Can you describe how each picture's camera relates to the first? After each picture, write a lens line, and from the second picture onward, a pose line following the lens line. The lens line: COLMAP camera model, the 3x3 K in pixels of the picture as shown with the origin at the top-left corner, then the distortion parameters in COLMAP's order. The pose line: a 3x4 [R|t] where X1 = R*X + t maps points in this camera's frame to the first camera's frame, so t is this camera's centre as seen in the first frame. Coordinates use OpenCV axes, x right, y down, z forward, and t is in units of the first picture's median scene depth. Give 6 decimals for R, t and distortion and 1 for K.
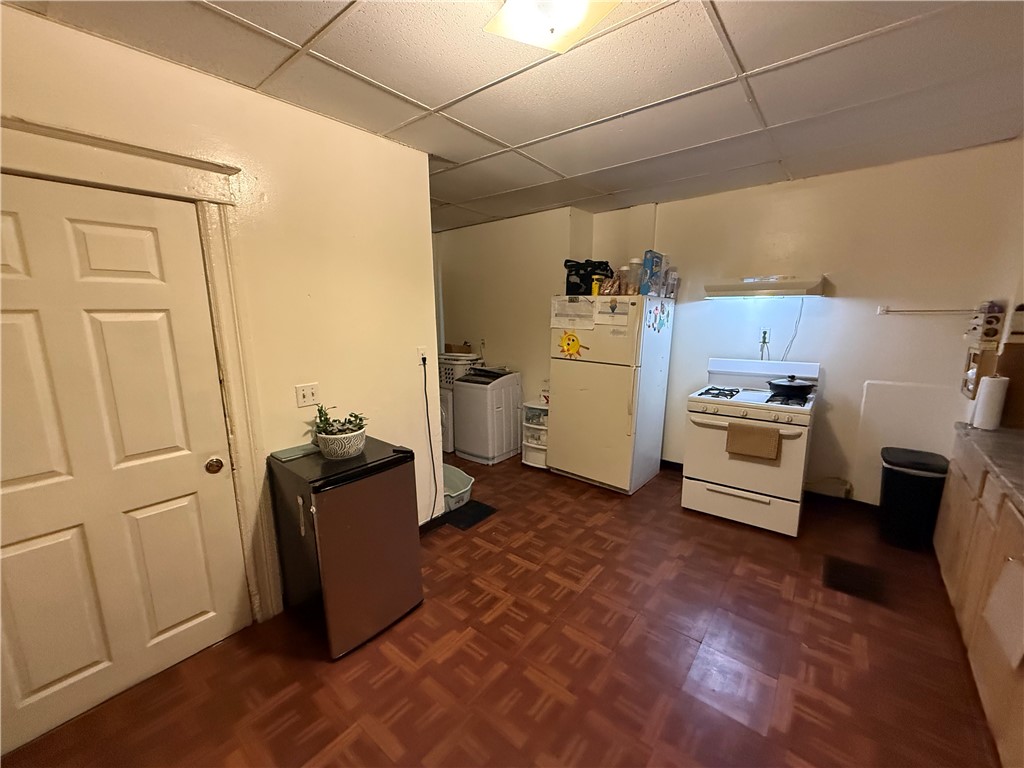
lens RADIAL K [[408.1, 0, 511.0], [0, 408.1, 384.7], [0, 0, 1]] dist [-0.000507, 0.000139]
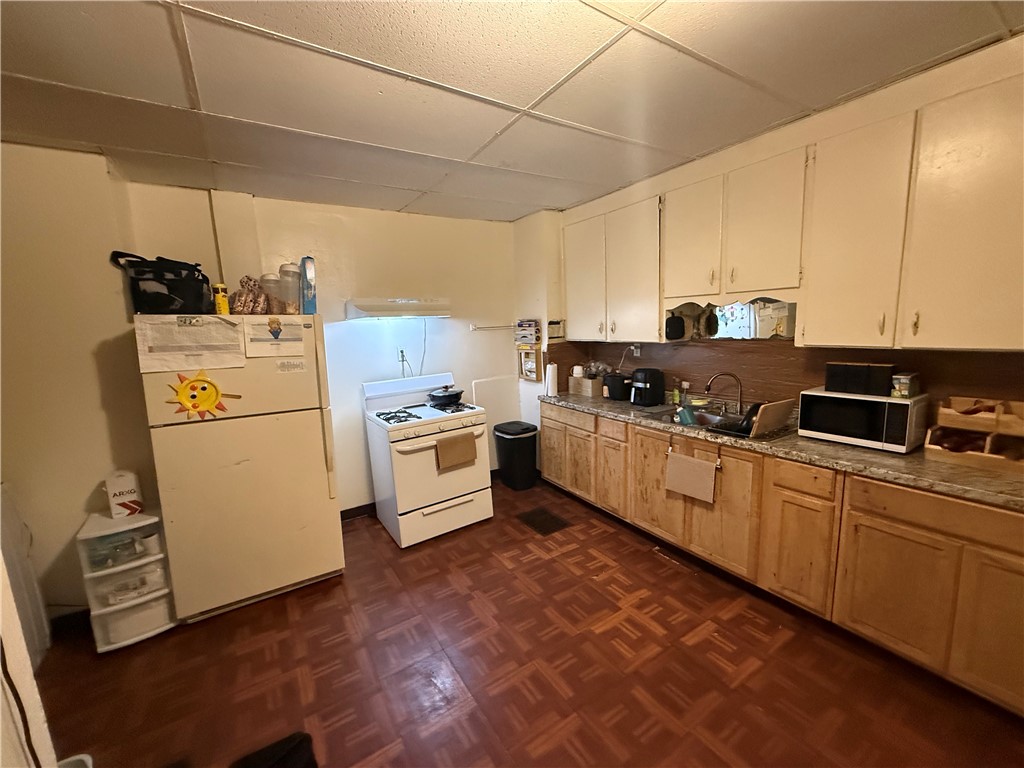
lens RADIAL K [[408.1, 0, 511.9], [0, 408.1, 385.0], [0, 0, 1]] dist [-0.000507, 0.000139]
pose [[0.304710, -0.148884, 0.940737, -0.299372], [0.208358, 0.974203, 0.086692, -0.078953], [-0.929375, 0.169594, 0.327871, 0.422223]]
